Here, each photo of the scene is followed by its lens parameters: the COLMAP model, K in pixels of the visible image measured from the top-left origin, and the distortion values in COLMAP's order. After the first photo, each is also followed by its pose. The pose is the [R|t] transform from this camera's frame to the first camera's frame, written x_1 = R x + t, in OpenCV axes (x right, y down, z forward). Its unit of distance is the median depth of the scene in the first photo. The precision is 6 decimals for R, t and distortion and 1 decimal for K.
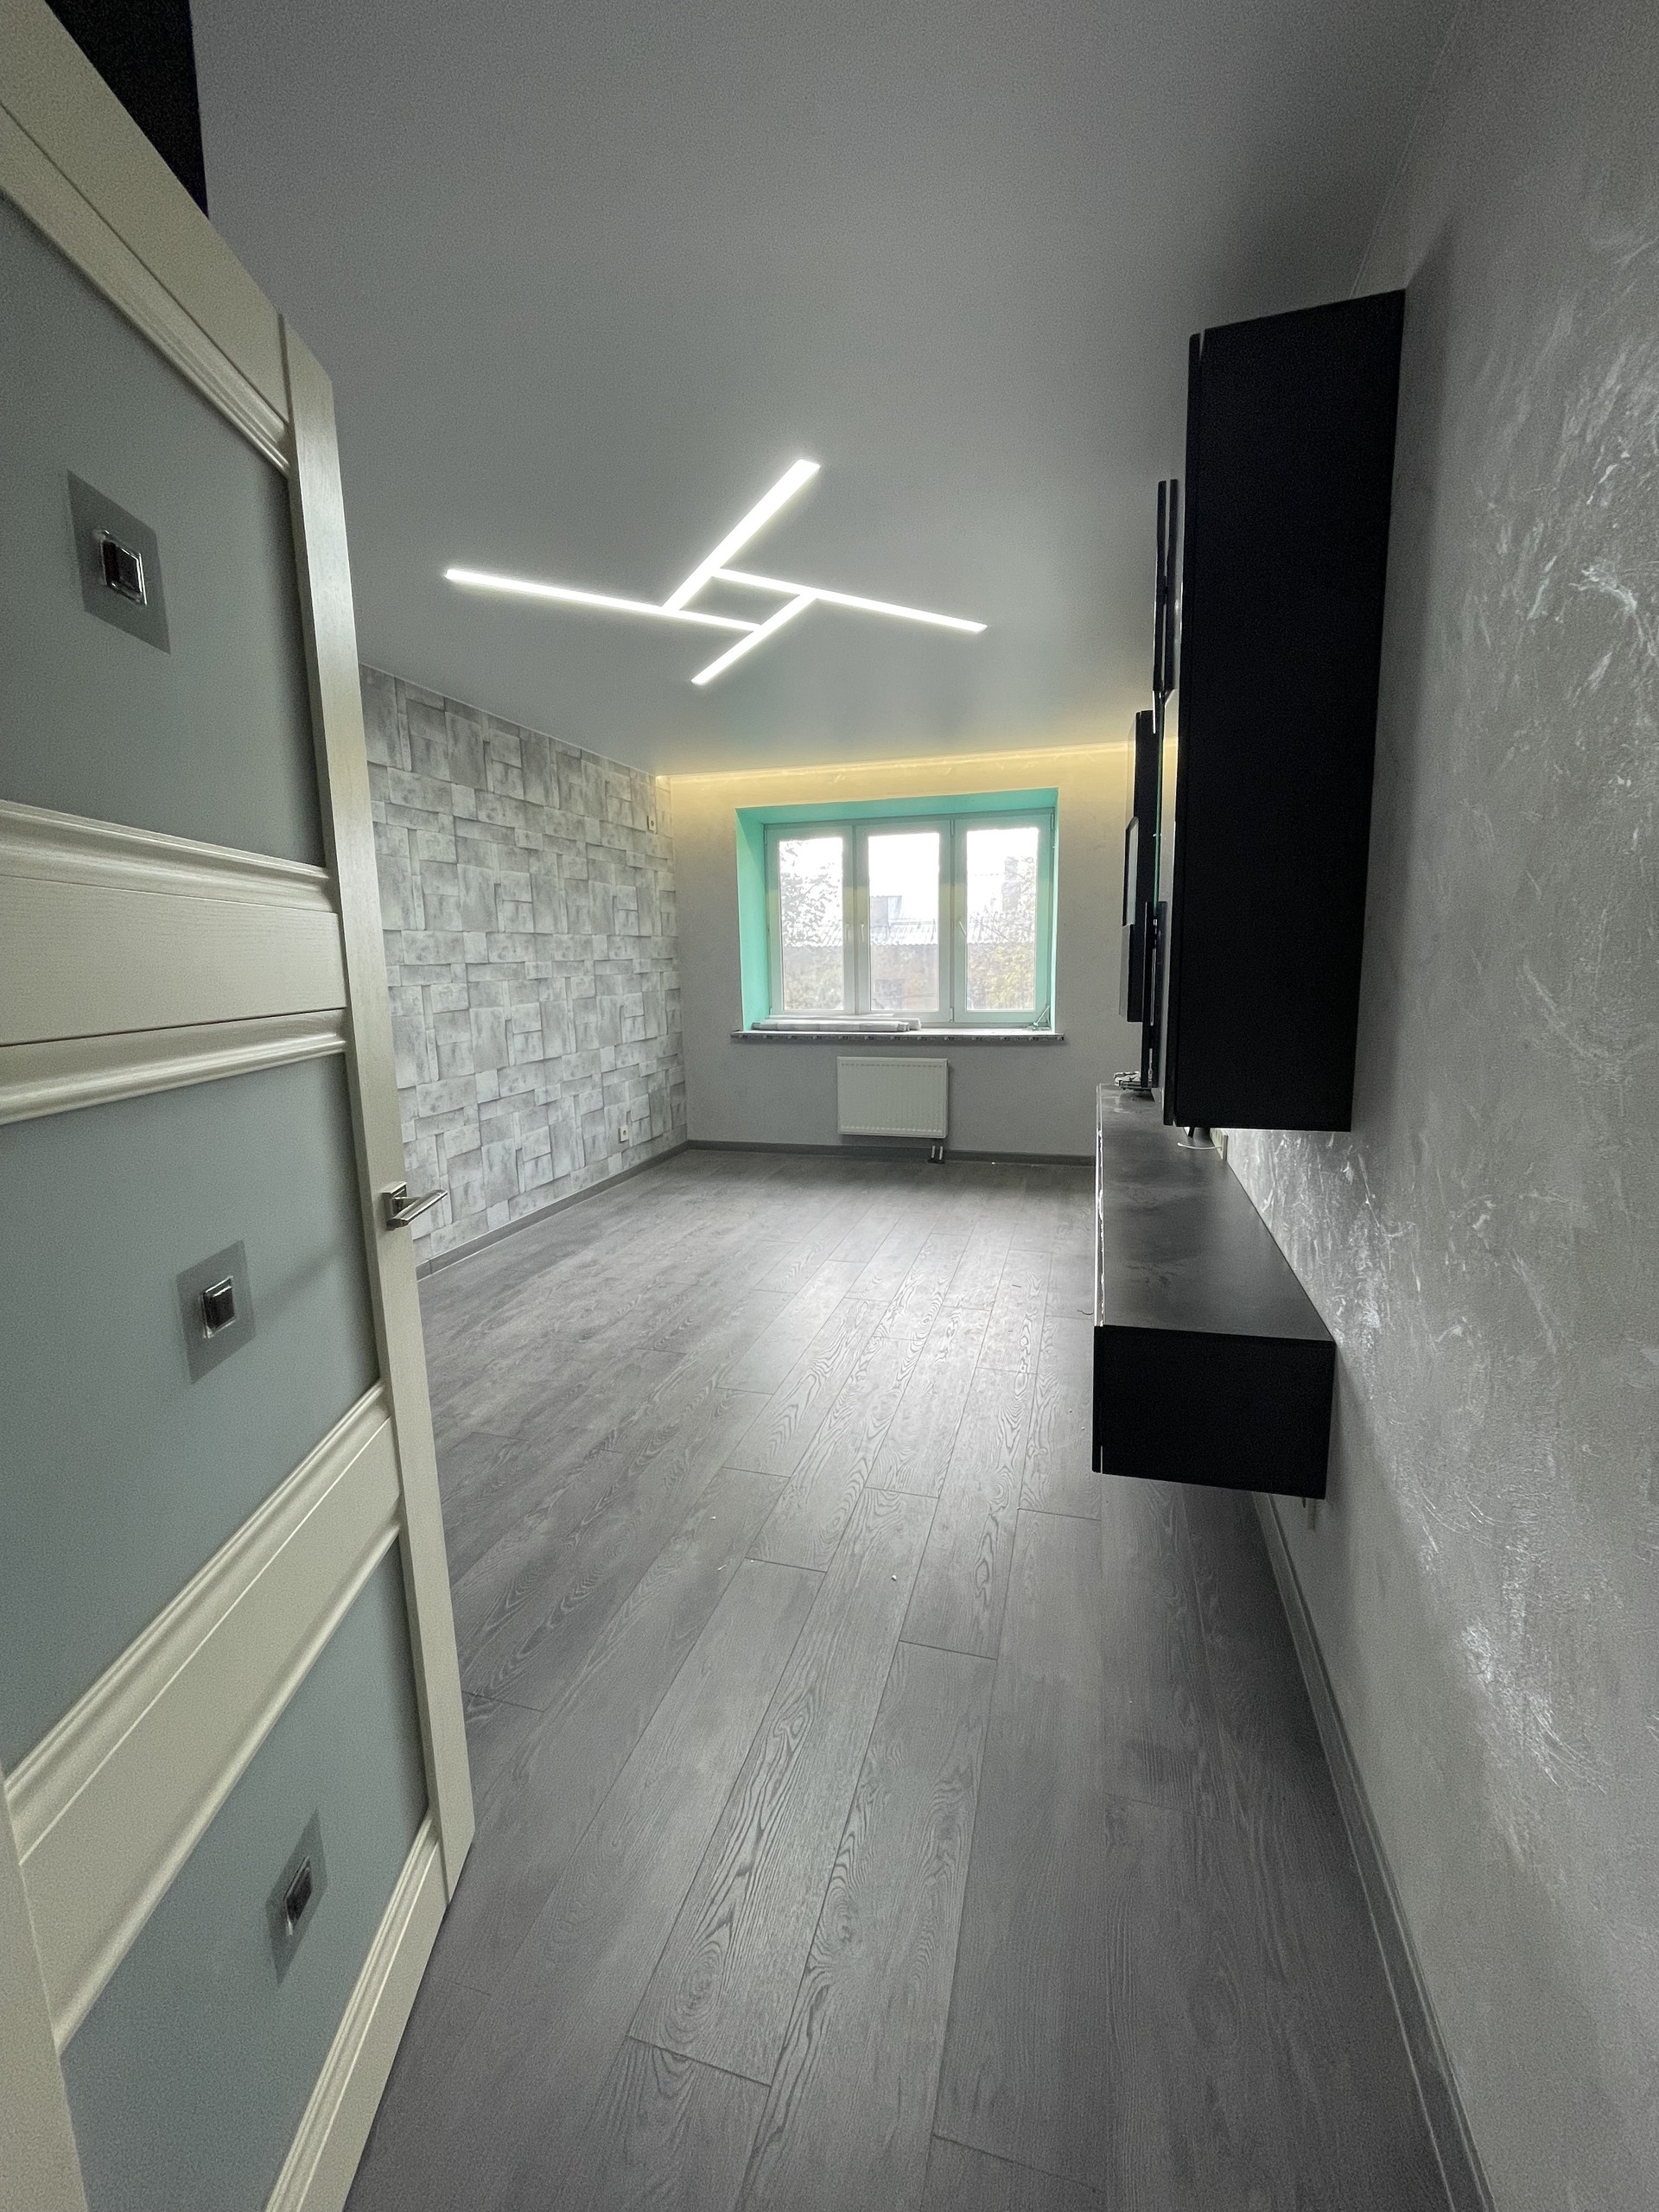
lens RADIAL K [[879.4, 0, 827.5], [0, 879.4, 1093.6], [0, 0, 1]] dist [-0.001788, -0.000012]
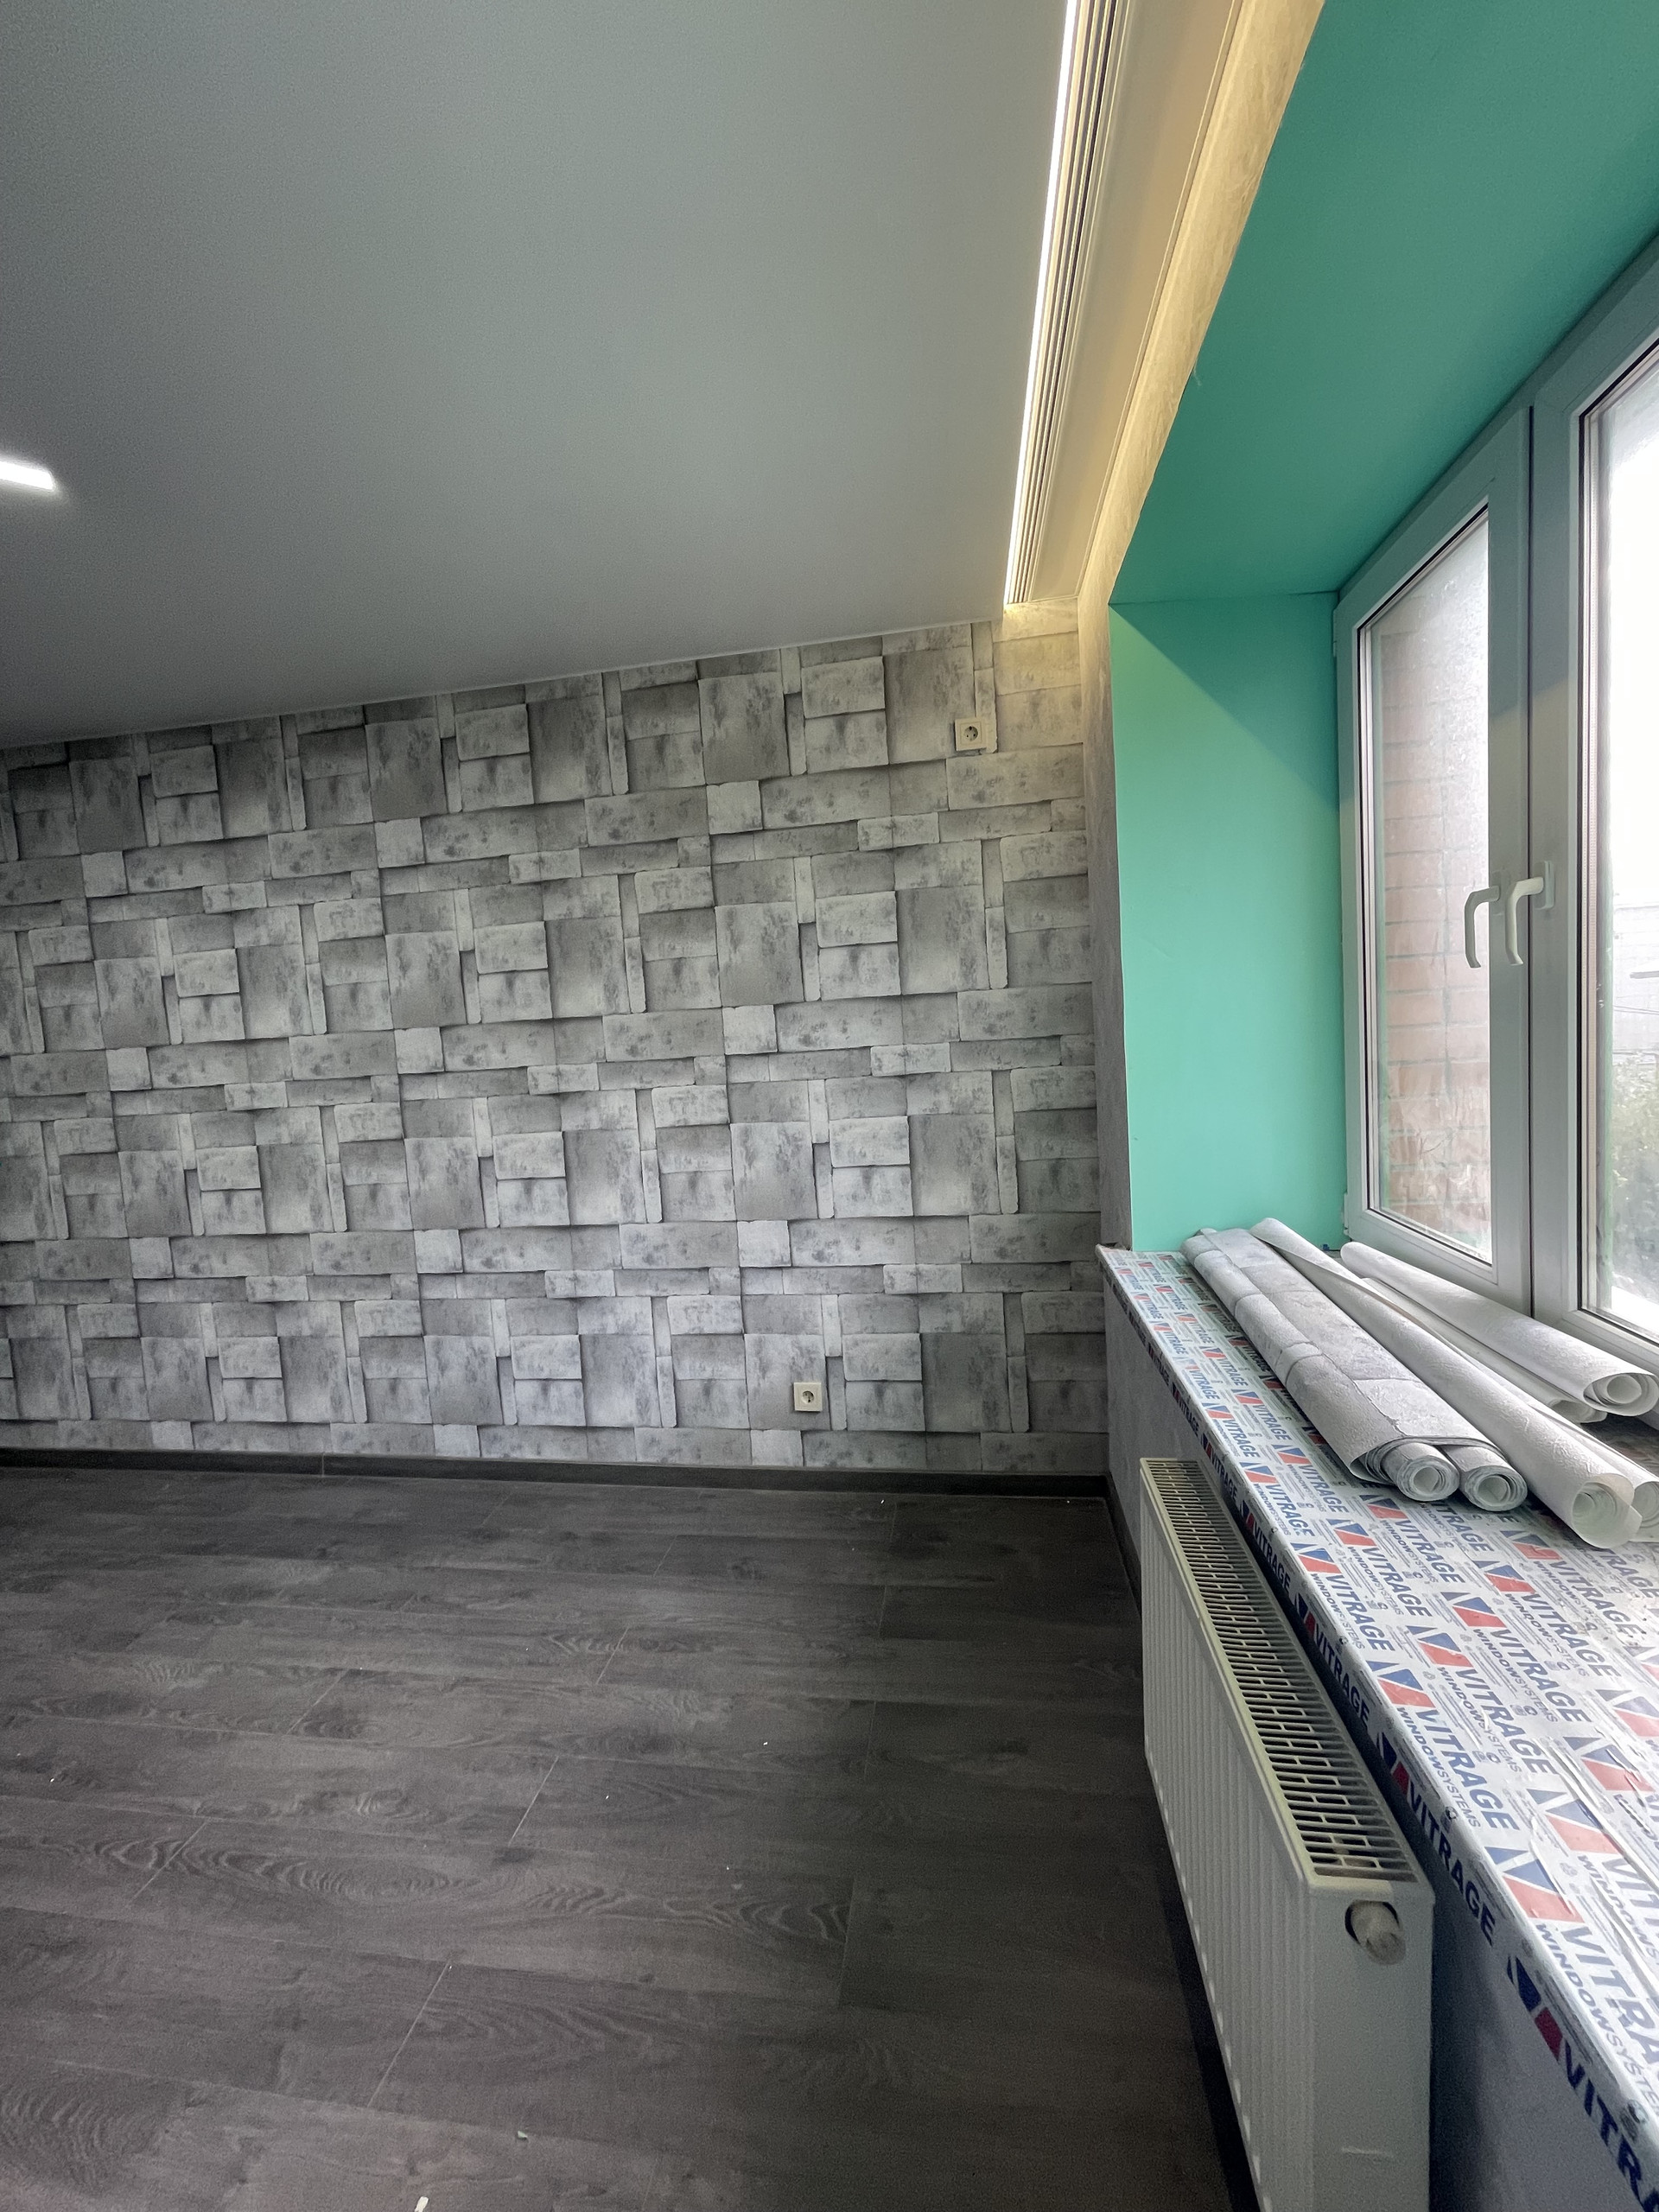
lens RADIAL K [[899.4, 0, 836.0], [0, 899.4, 1095.5], [0, 0, 1]] dist [-0.002401, 0.000420]
pose [[0.135516, 0.083977, -0.987210, 0.270557], [-0.097326, 0.992711, 0.071085, -0.168972], [0.985983, 0.086448, 0.142702, 0.971403]]
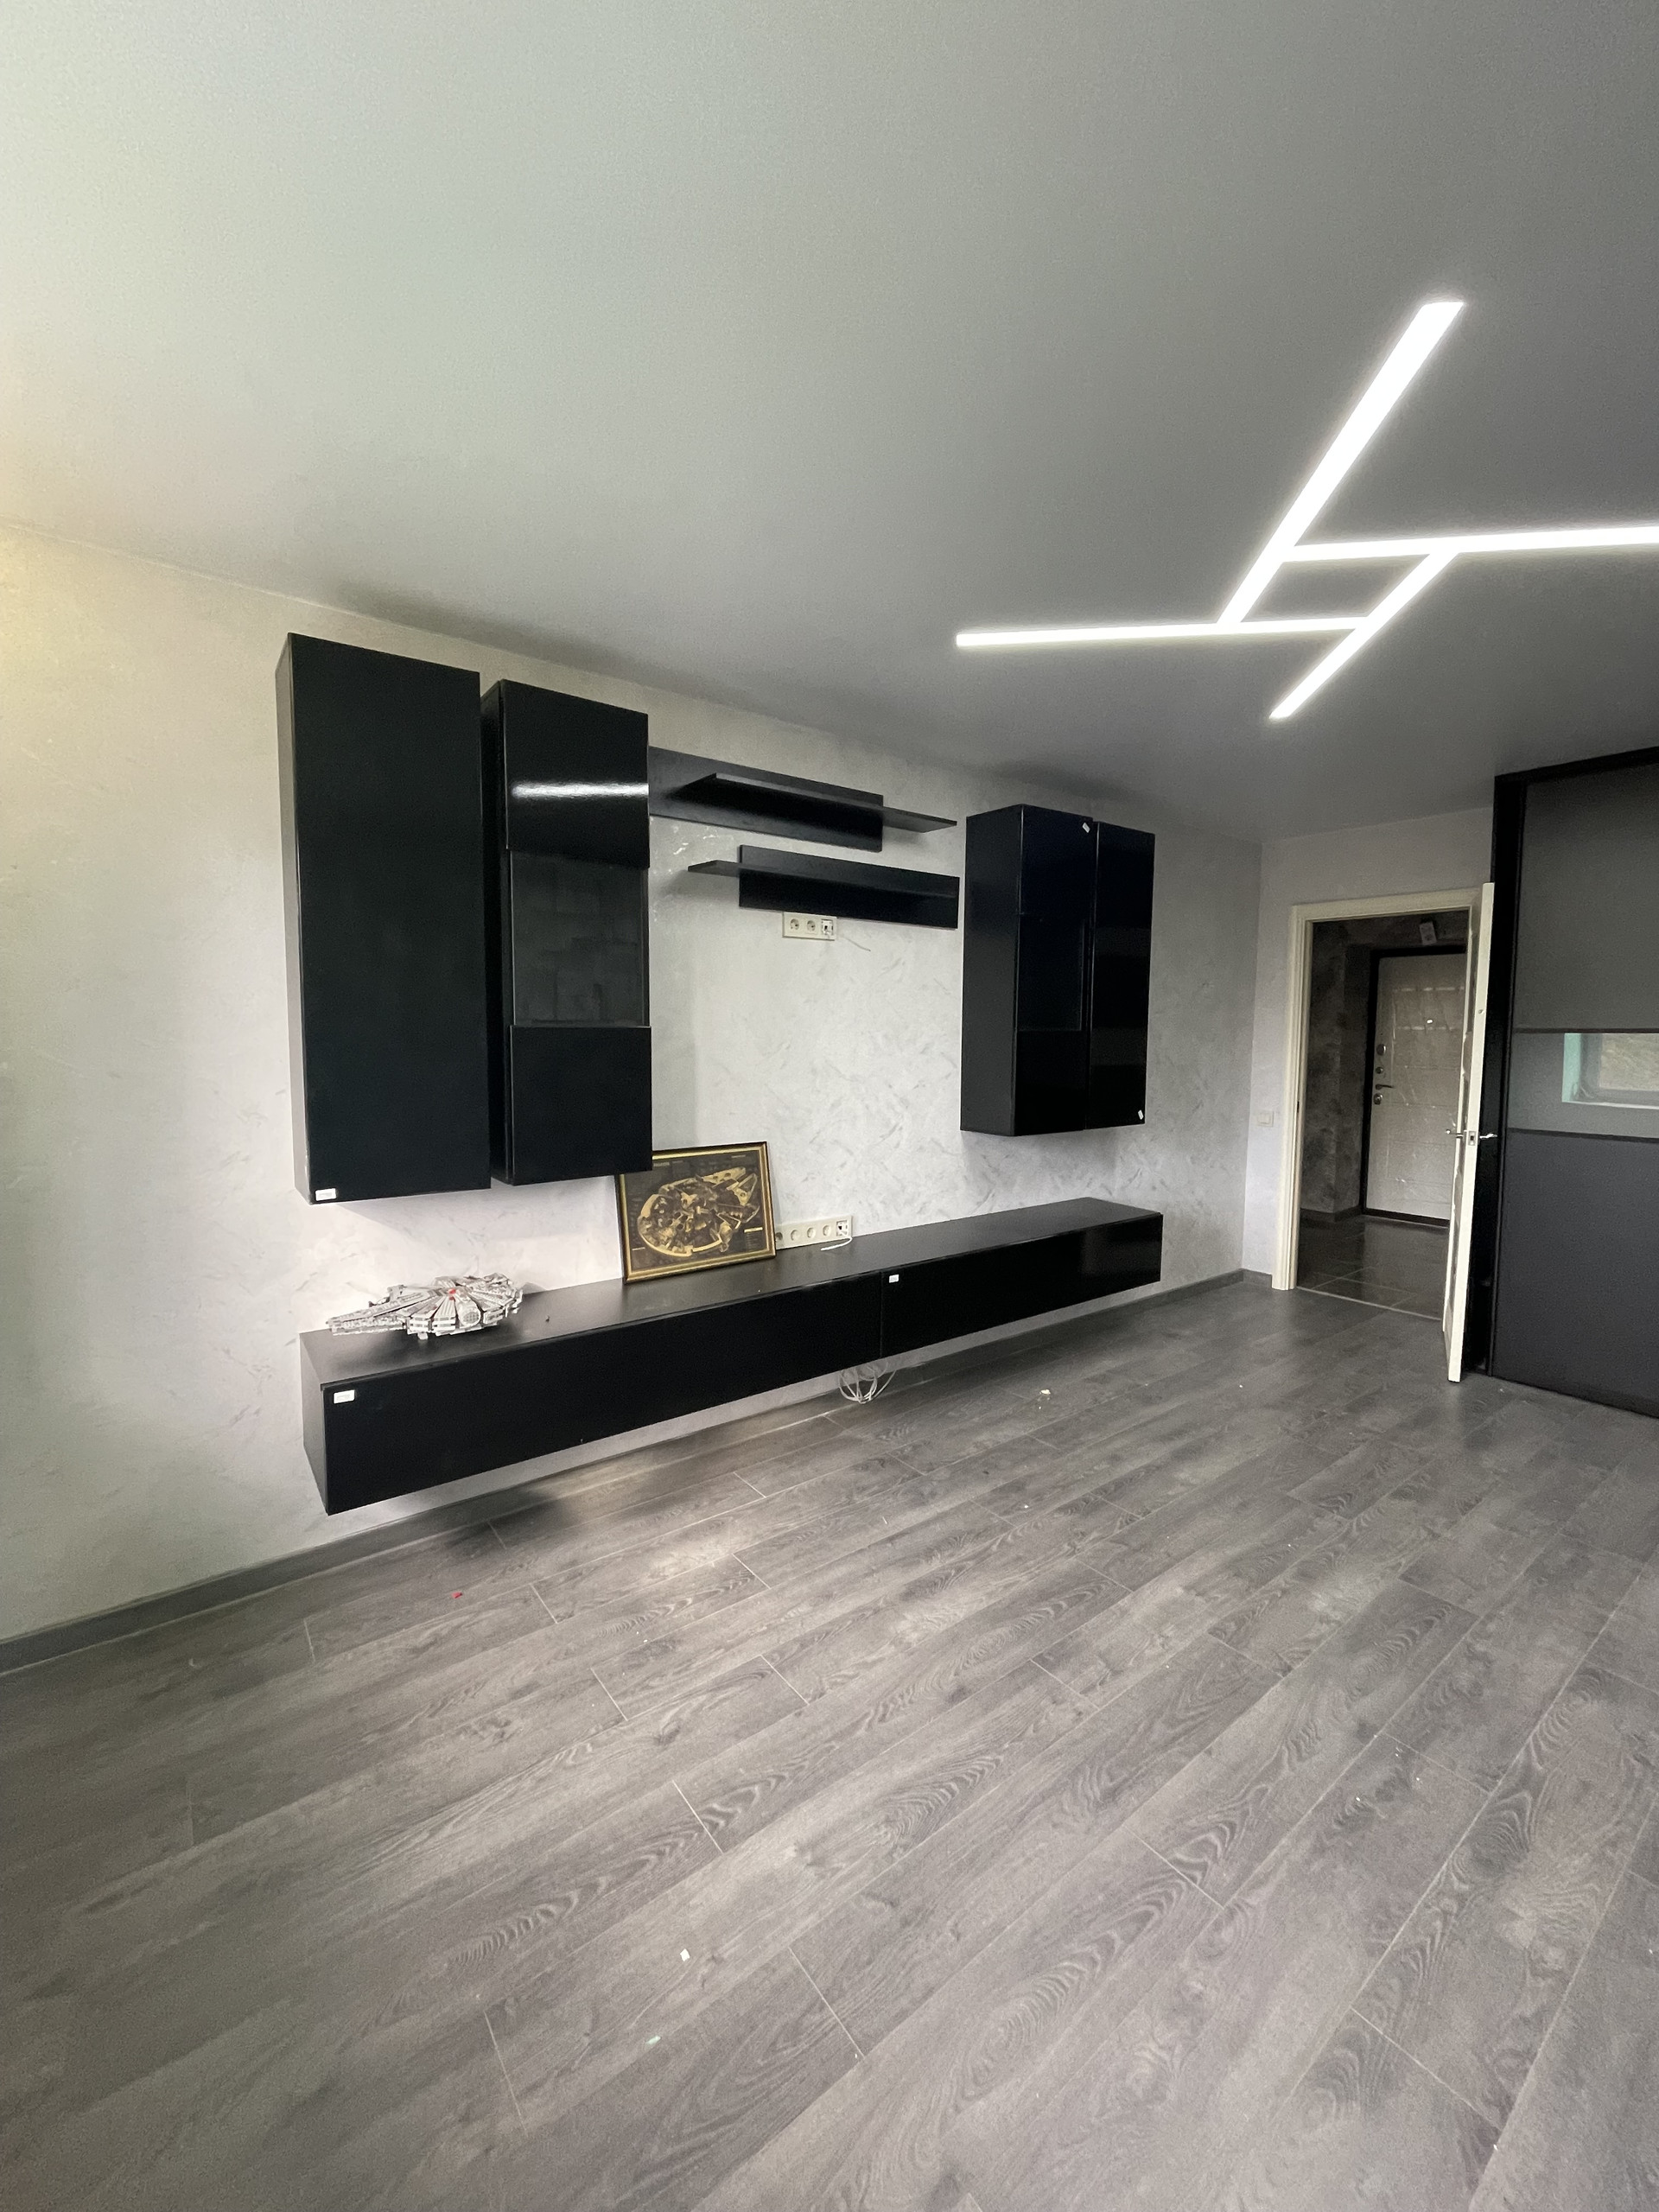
lens RADIAL K [[899.4, 0, 836.0], [0, 899.4, 1095.5], [0, 0, 1]] dist [-0.002401, 0.000420]
pose [[-0.807734, -0.029844, 0.588791, -0.136734], [0.099778, 0.977390, 0.186421, -0.184680], [-0.581042, 0.209327, -0.786494, 1.064103]]
